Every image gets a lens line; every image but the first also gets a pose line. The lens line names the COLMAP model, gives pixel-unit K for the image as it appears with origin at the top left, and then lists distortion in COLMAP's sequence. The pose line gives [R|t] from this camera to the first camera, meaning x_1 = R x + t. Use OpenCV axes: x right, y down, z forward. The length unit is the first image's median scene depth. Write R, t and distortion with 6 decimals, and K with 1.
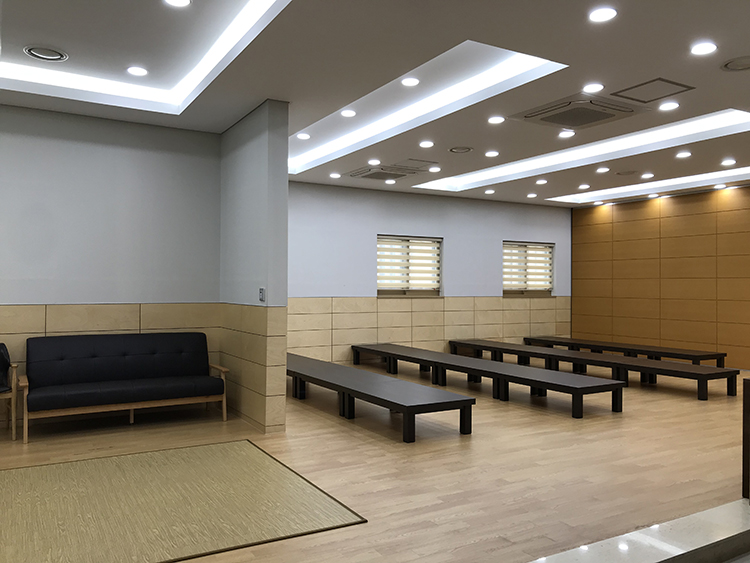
lens RADIAL K [[616.5, 0, 377.8], [0, 616.5, 265.7], [0, 0, 1]] dist [-0.000118, 0.009693]
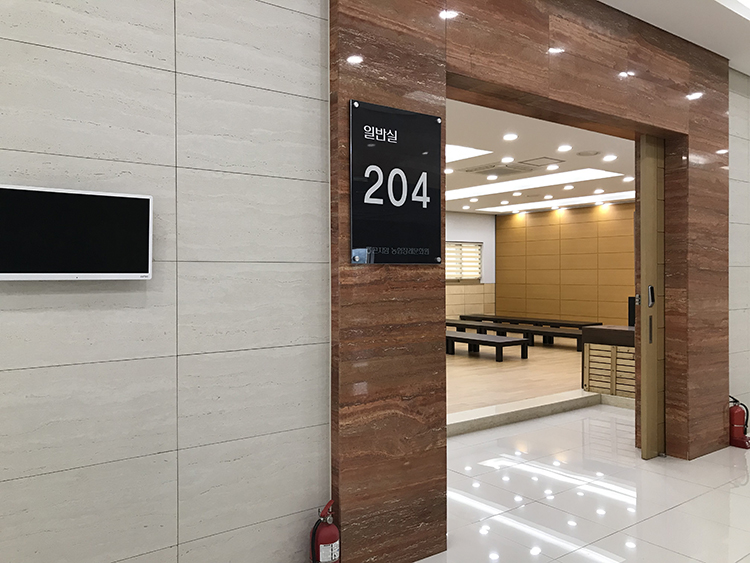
lens RADIAL K [[622.1, 0, 375.0], [0, 622.1, 281.5], [0, 0, 1]] dist [0.093968, -0.240290]
pose [[0.993541, -0.012834, 0.112745, -0.105688], [0.007920, 0.999003, 0.043927, -0.017092], [-0.113196, -0.042751, 0.992652, -0.338835]]
